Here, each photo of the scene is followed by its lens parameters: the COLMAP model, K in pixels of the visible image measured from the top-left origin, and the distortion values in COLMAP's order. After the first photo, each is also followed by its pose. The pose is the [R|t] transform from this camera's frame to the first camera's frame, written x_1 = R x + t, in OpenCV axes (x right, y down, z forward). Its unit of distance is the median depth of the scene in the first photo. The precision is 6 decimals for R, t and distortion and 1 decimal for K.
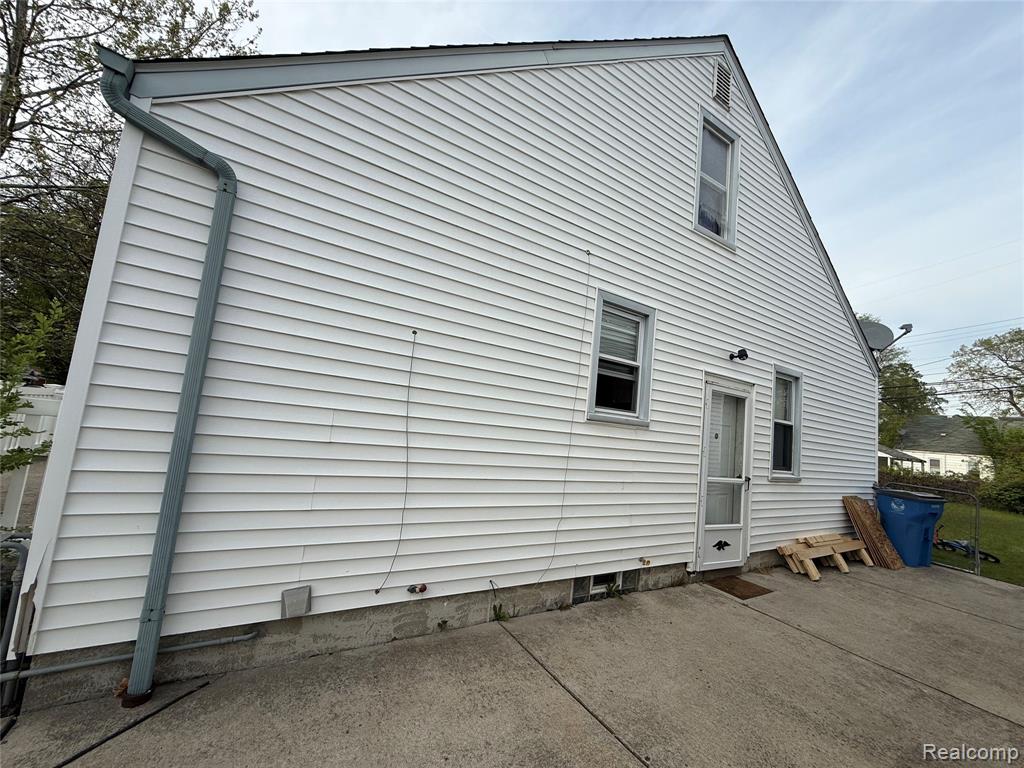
lens RADIAL K [[407.7, 0, 509.6], [0, 407.7, 383.6], [0, 0, 1]] dist [0.000292, 0.000215]
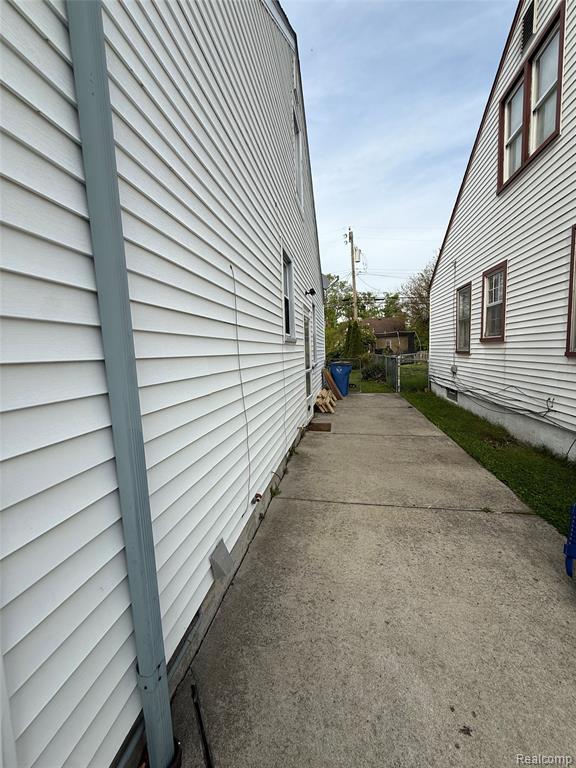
lens RADIAL K [[305.8, 0, 289.6], [0, 305.8, 384.6], [0, 0, 1]] dist [0.000292, 0.000215]
pose [[0.664656, -0.204397, 0.718648, -0.518297], [0.029556, 0.968292, 0.248065, -0.023398], [-0.746565, -0.143638, 0.649622, 0.284894]]
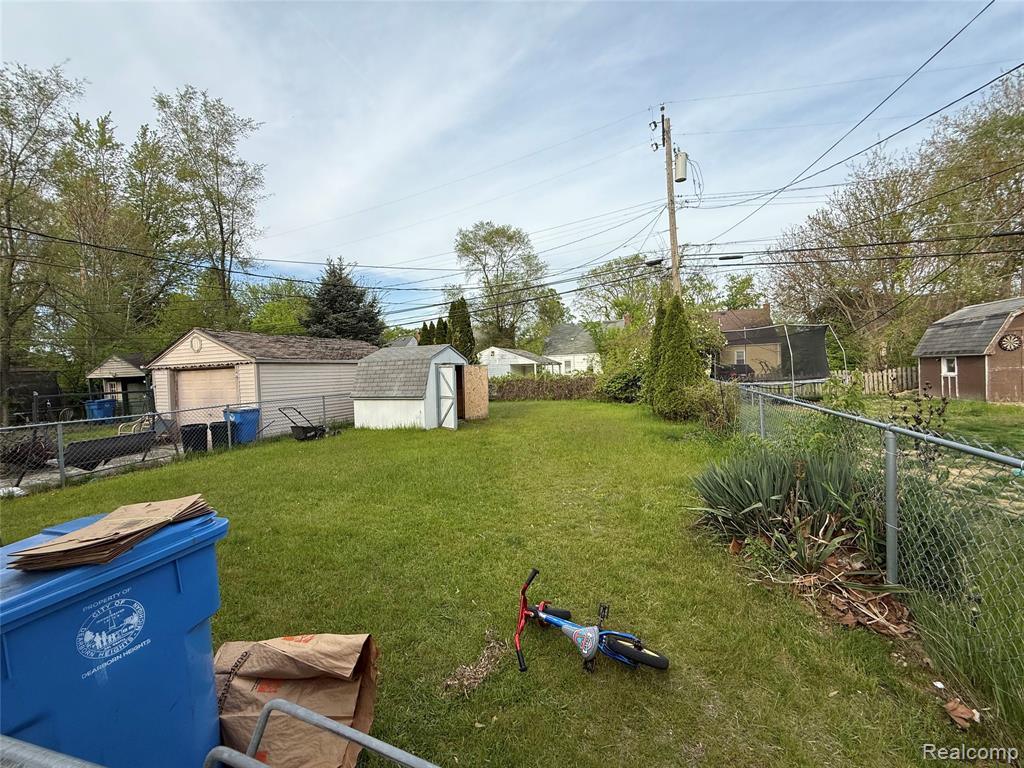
lens RADIAL K [[407.7, 0, 515.7], [0, 407.7, 380.3], [0, 0, 1]] dist [0.000292, 0.000215]
pose [[0.779486, -0.138269, 0.610969, 1.733682], [0.043054, 0.984854, 0.167954, 0.320835], [-0.624938, -0.104613, 0.773633, 1.552232]]
